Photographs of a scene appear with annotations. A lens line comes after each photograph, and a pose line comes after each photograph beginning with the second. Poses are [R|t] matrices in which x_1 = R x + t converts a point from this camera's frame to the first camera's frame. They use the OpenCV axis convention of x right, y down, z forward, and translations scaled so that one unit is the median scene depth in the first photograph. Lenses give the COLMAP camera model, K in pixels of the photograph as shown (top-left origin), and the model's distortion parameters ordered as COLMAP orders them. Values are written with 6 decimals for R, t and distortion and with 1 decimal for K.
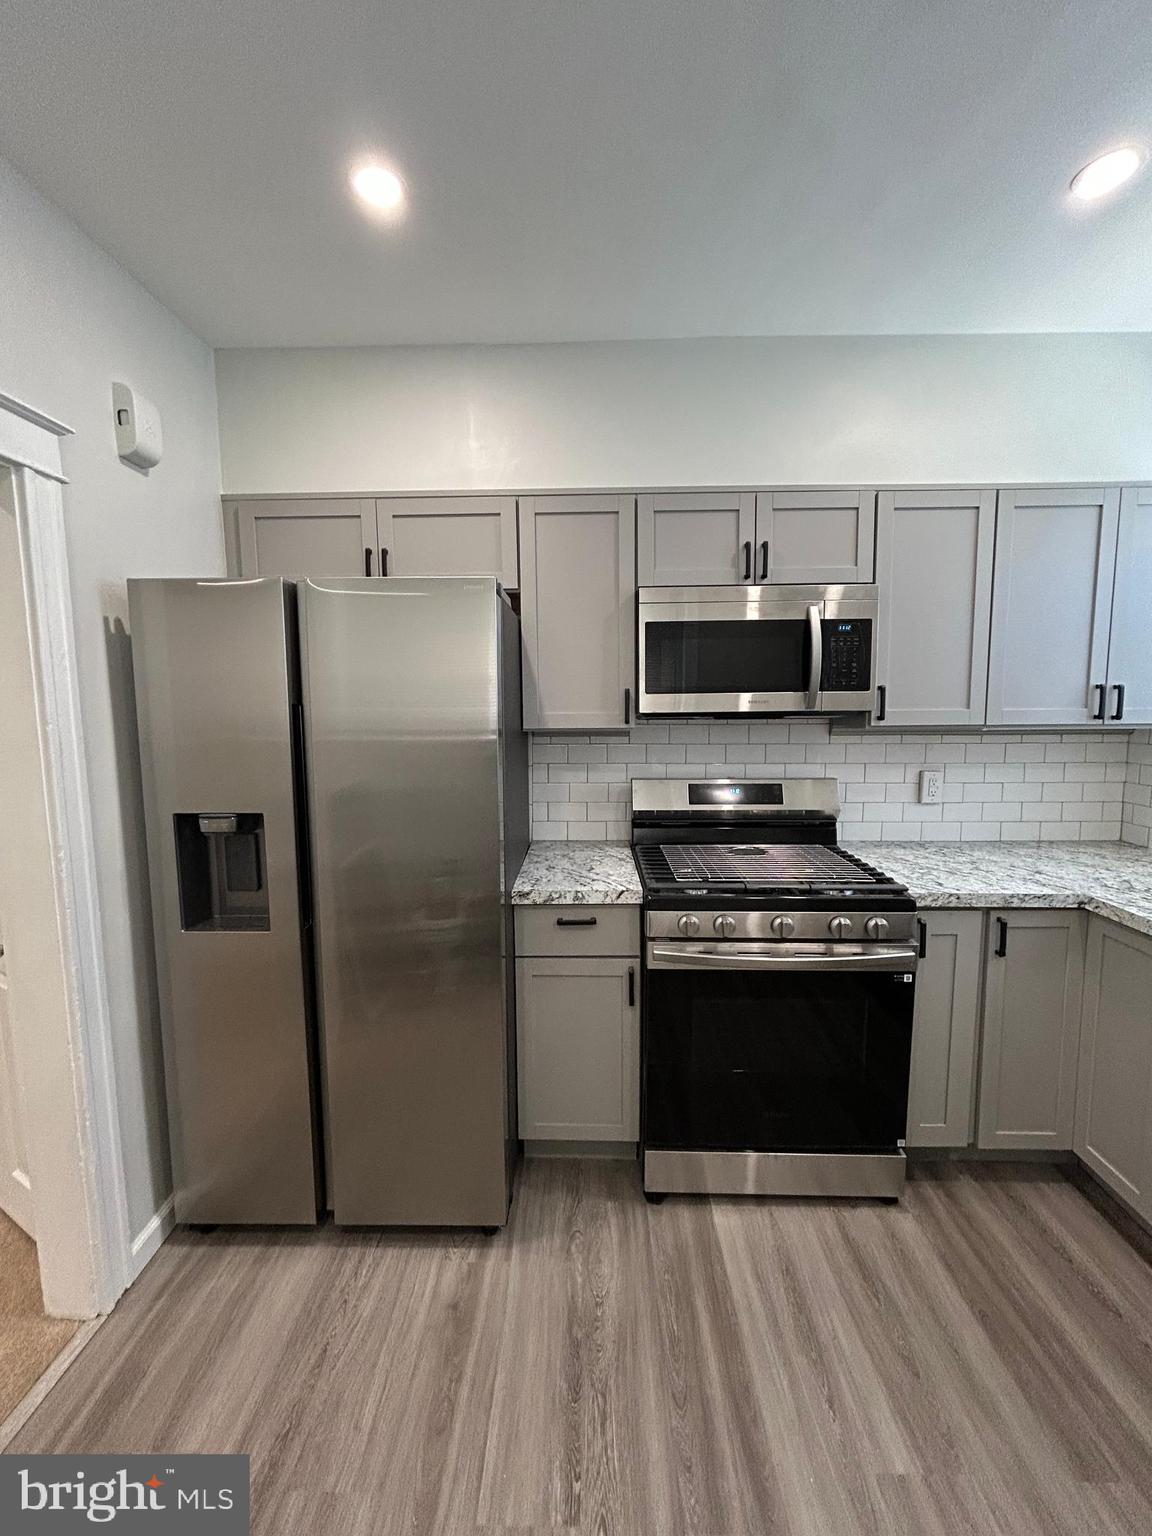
lens RADIAL K [[616.4, 0, 579.5], [0, 616.4, 763.8], [0, 0, 1]] dist [-0.004528, 0.001631]
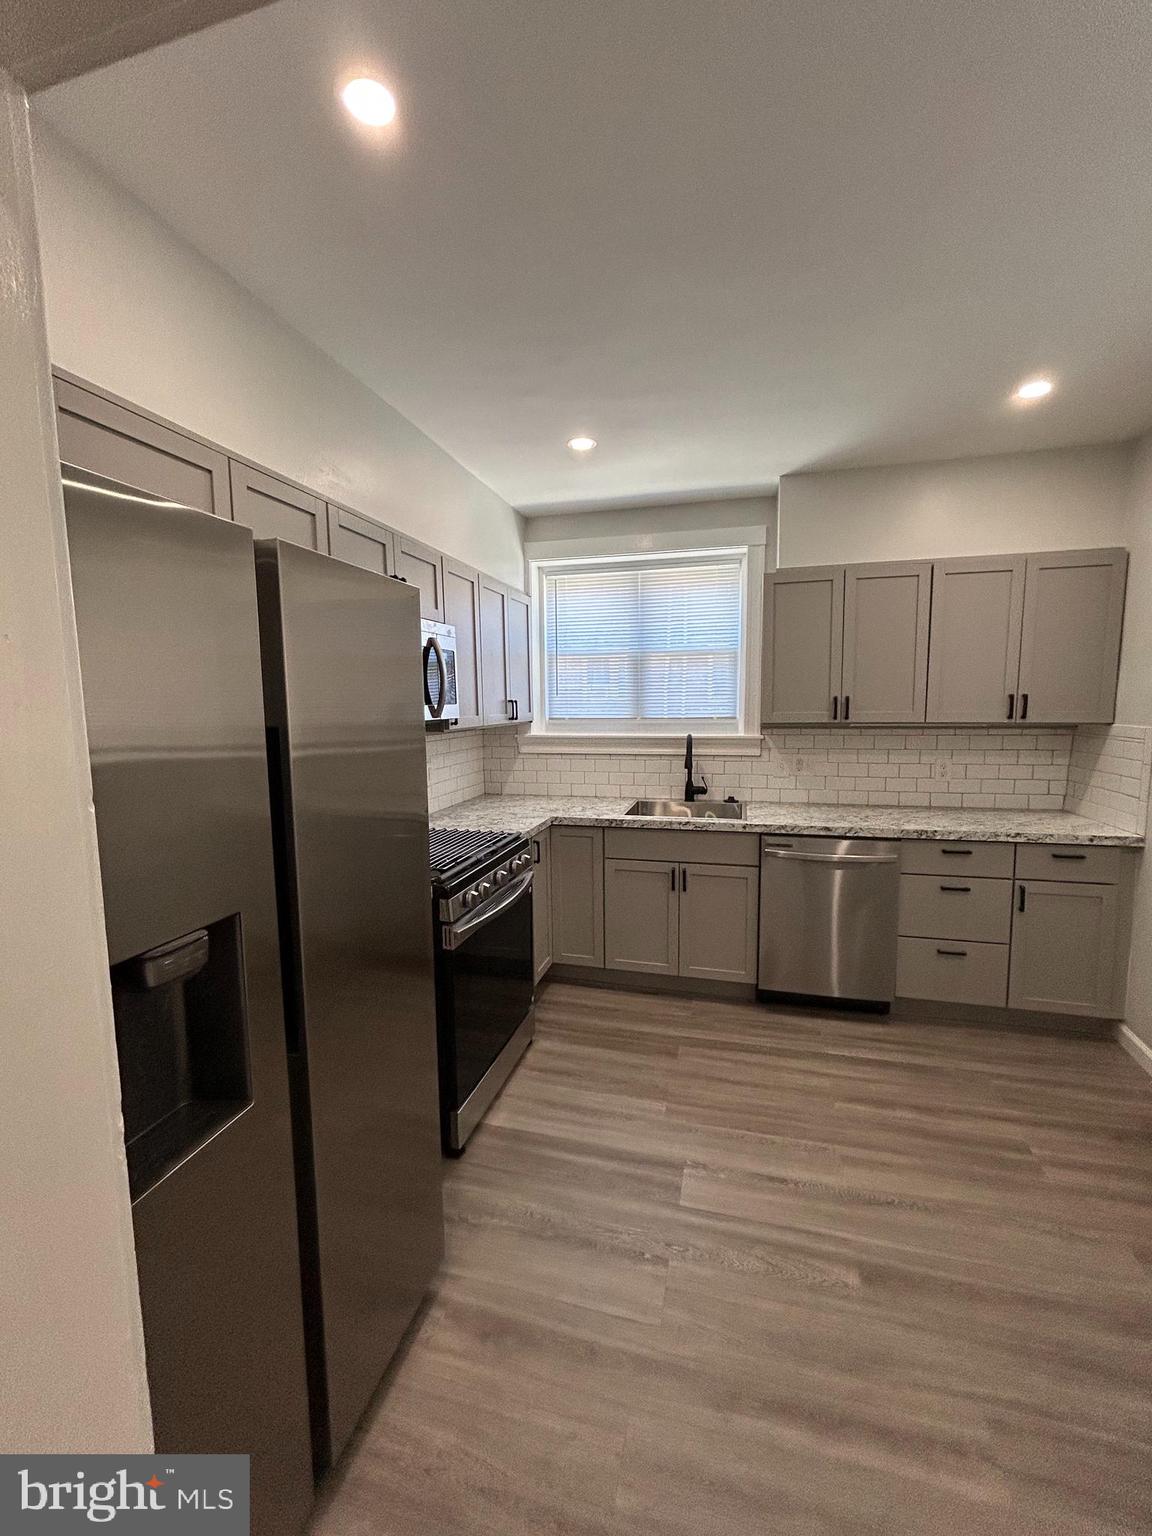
lens RADIAL K [[616.4, 0, 573.8], [0, 616.4, 764.2], [0, 0, 1]] dist [-0.004528, 0.001631]
pose [[0.241230, -0.094821, 0.965825, -0.851046], [0.107593, 0.991693, 0.070487, -0.057677], [-0.964485, 0.086912, 0.249428, 0.450865]]
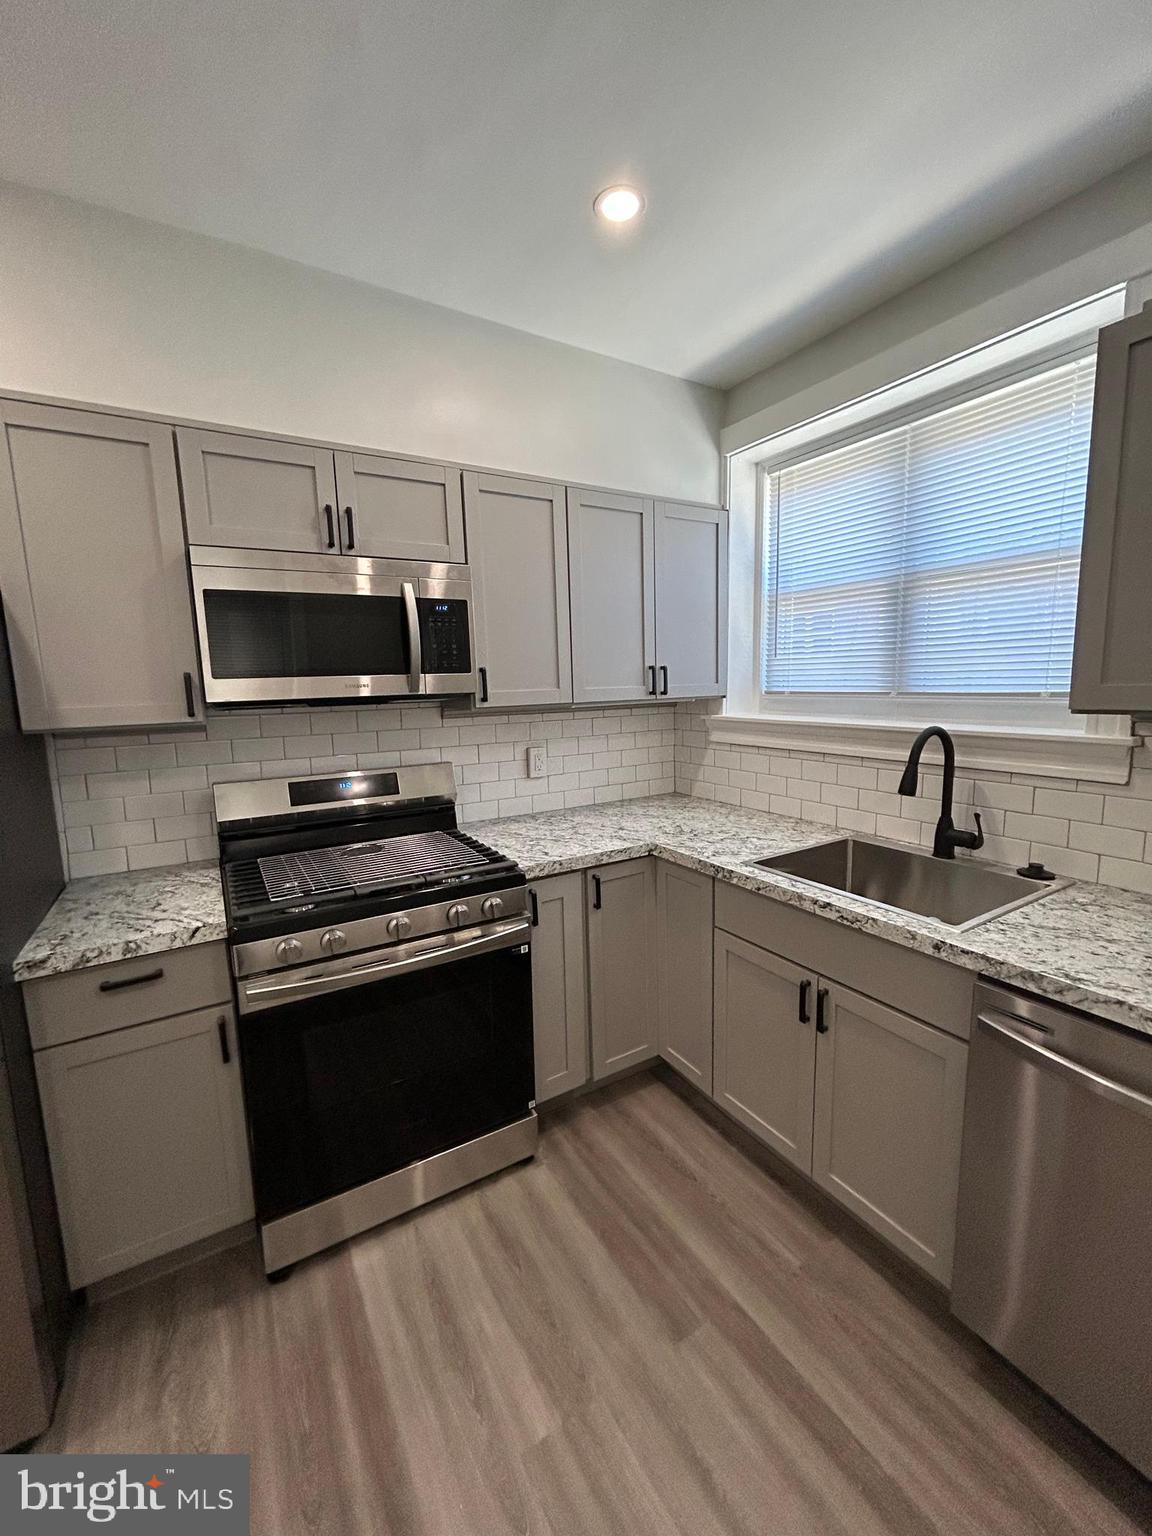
lens RADIAL K [[616.4, 0, 581.0], [0, 616.4, 764.9], [0, 0, 1]] dist [-0.004528, 0.001631]
pose [[0.843008, -0.087892, 0.530672, 0.084048], [0.073304, 0.996128, 0.048534, -0.005374], [-0.532883, -0.002014, 0.846186, 0.063790]]
